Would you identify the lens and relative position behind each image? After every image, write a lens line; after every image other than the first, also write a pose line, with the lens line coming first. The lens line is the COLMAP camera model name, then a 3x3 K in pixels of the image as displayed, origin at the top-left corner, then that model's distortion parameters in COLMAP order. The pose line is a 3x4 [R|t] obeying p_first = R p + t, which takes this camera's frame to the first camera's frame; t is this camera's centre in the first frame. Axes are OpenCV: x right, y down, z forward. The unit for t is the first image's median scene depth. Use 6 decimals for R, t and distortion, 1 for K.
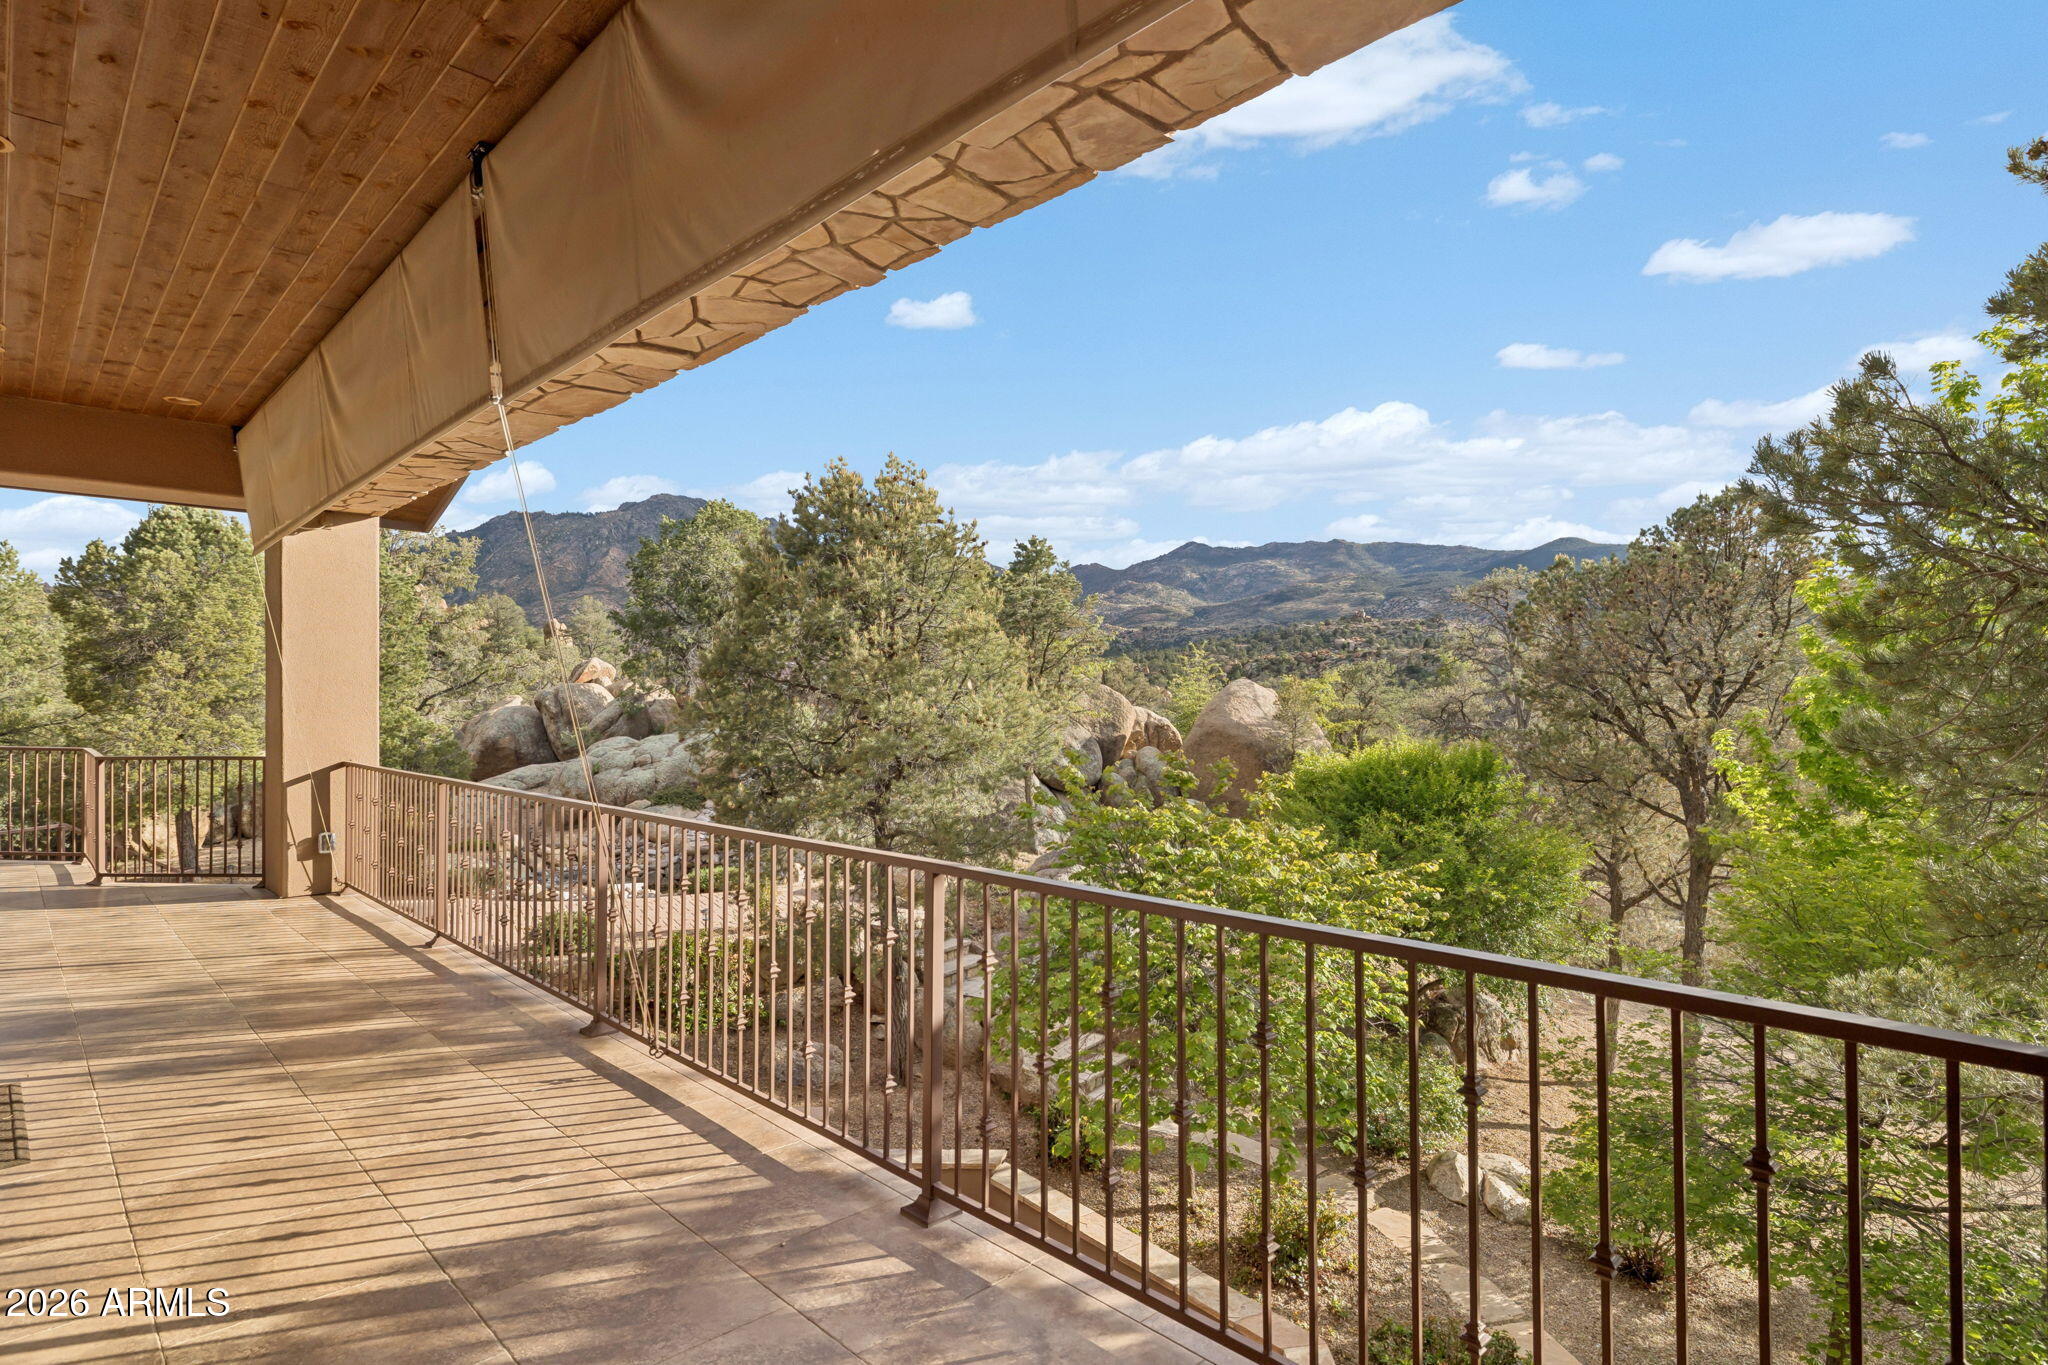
lens RADIAL K [[1037.4, 0, 1026.8], [0, 1037.4, 690.6], [0, 0, 1]] dist [-0.001108, 0.000116]
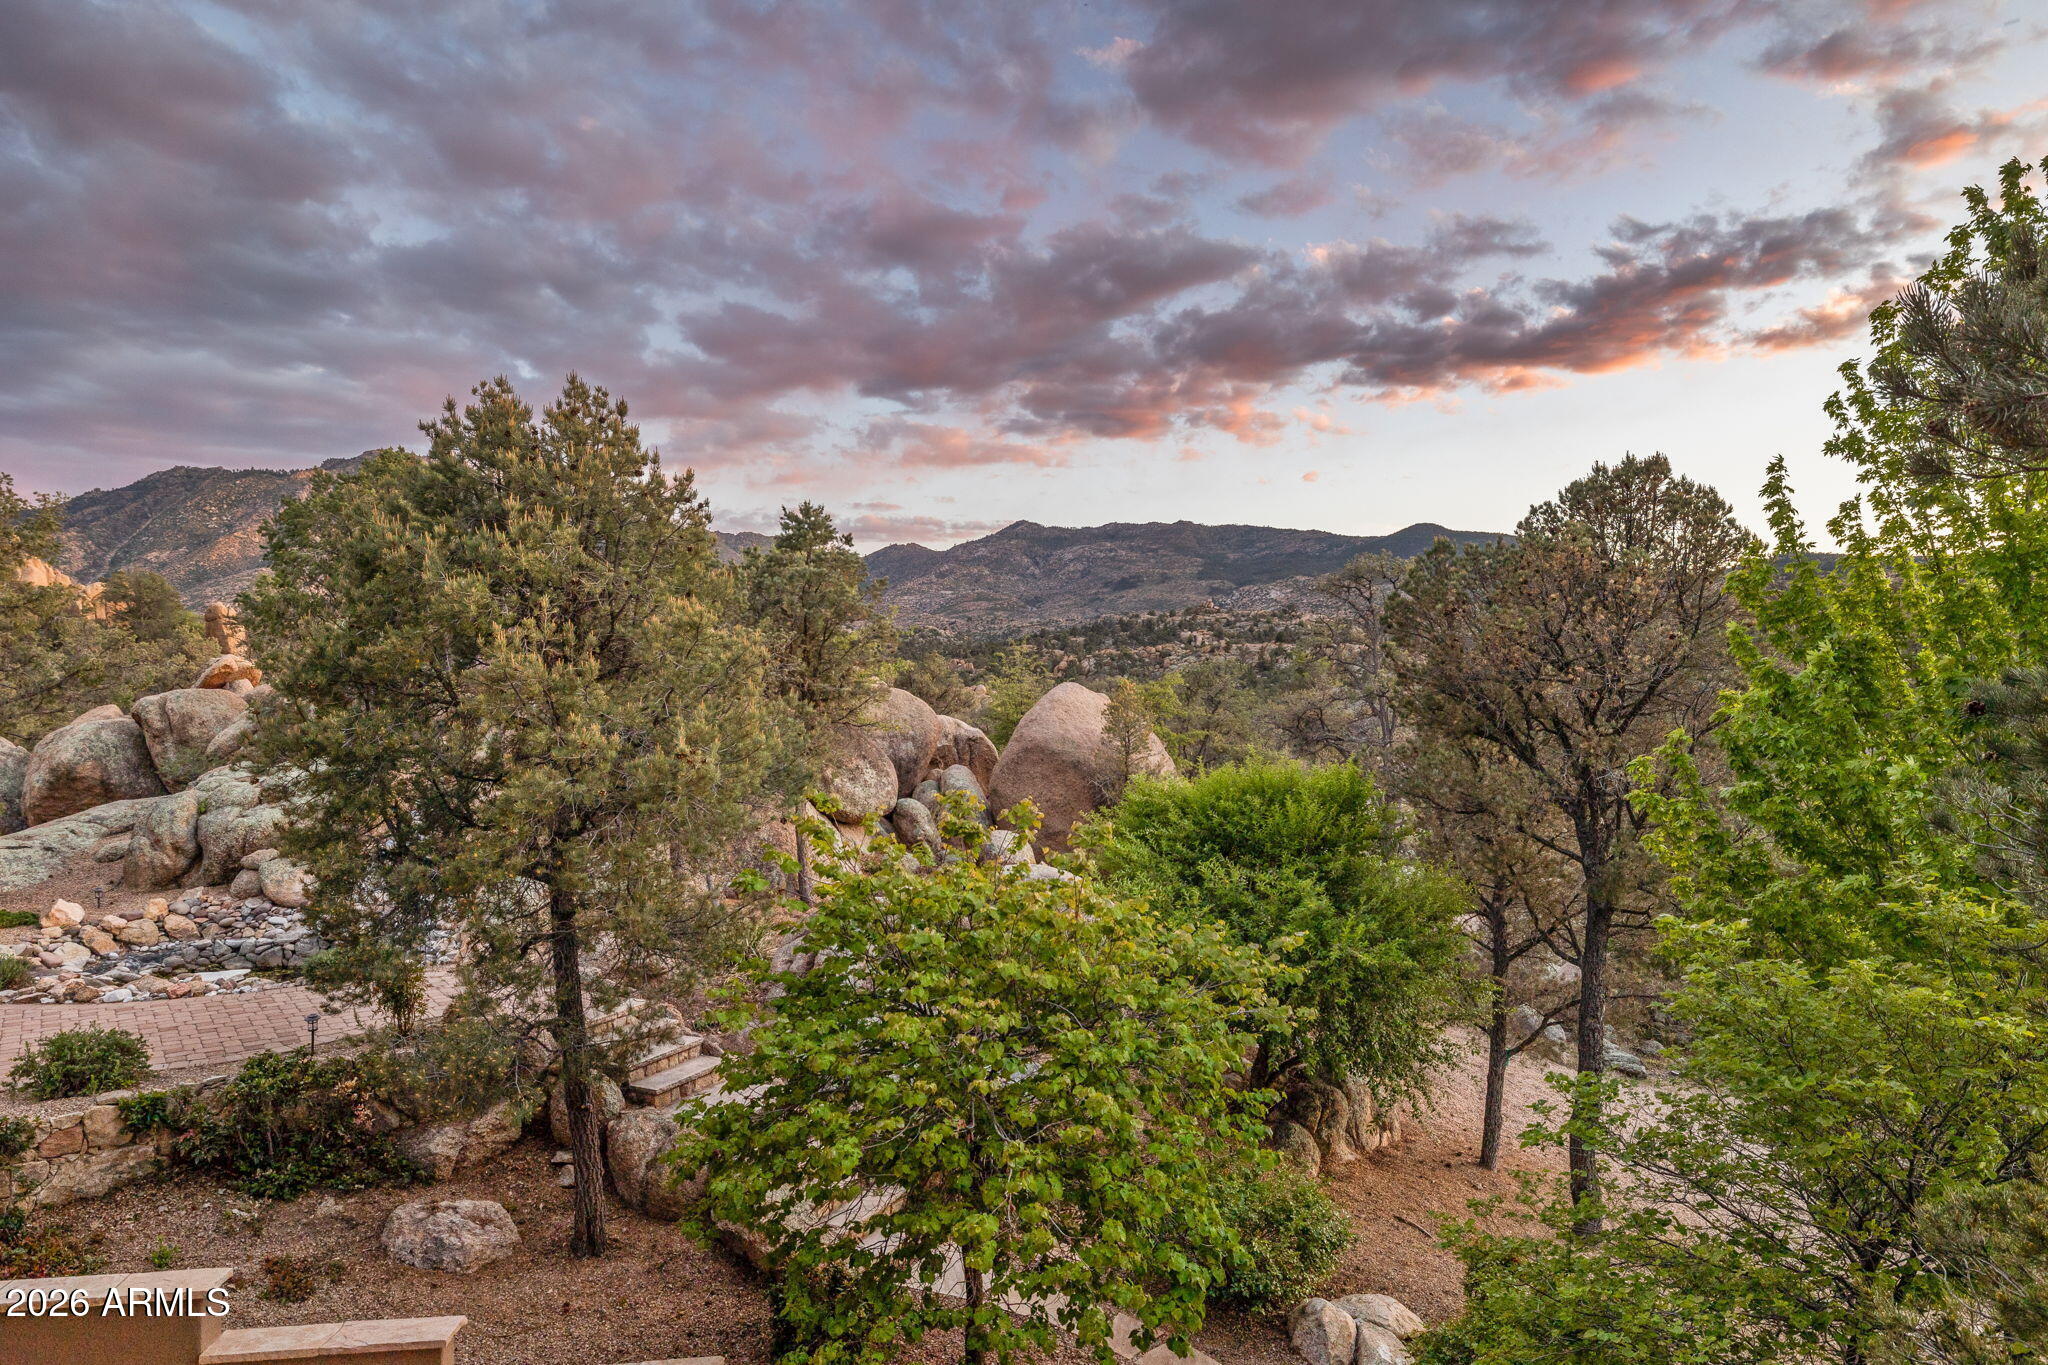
lens RADIAL K [[1193.6, 0, 1019.0], [0, 1193.6, 683.4], [0, 0, 1]] dist [-0.001665, 0.000418]
pose [[0.988162, -0.001779, 0.153404, 0.034834], [0.002584, 0.999984, -0.005049, -0.008614], [-0.153393, 0.005386, 0.988151, 0.100155]]
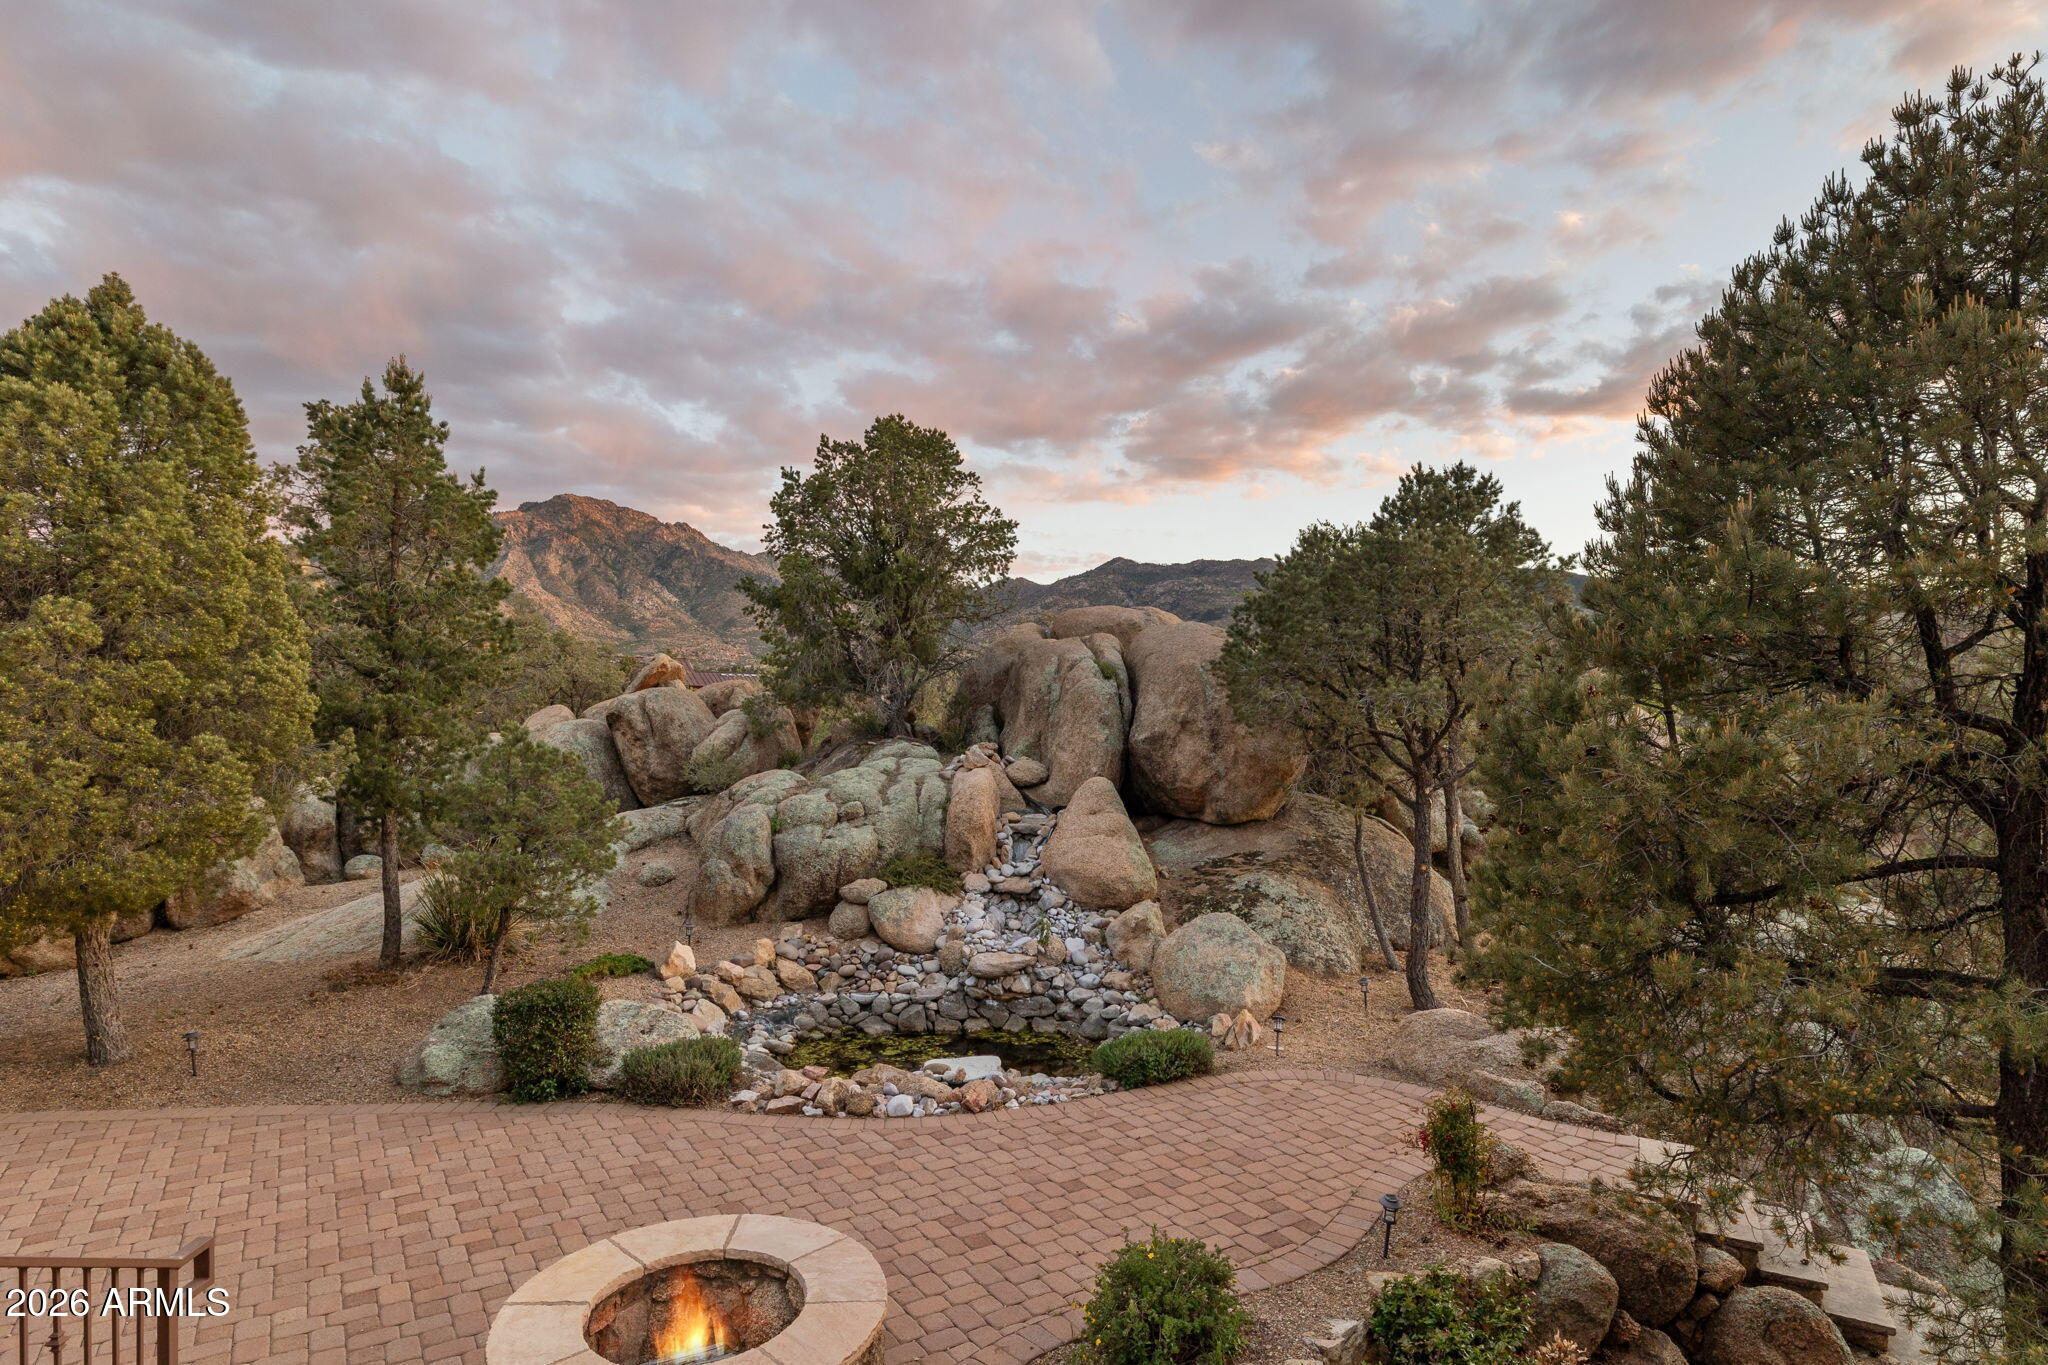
lens RADIAL K [[1055.5, 0, 1023.2], [0, 1055.5, 706.2], [0, 0, 1]] dist [-0.003578, -0.000501]
pose [[0.997109, 0.010887, 0.075207, -0.418015], [-0.010811, 0.999941, -0.001421, 0.005691], [-0.075218, 0.000604, 0.997167, 0.480529]]
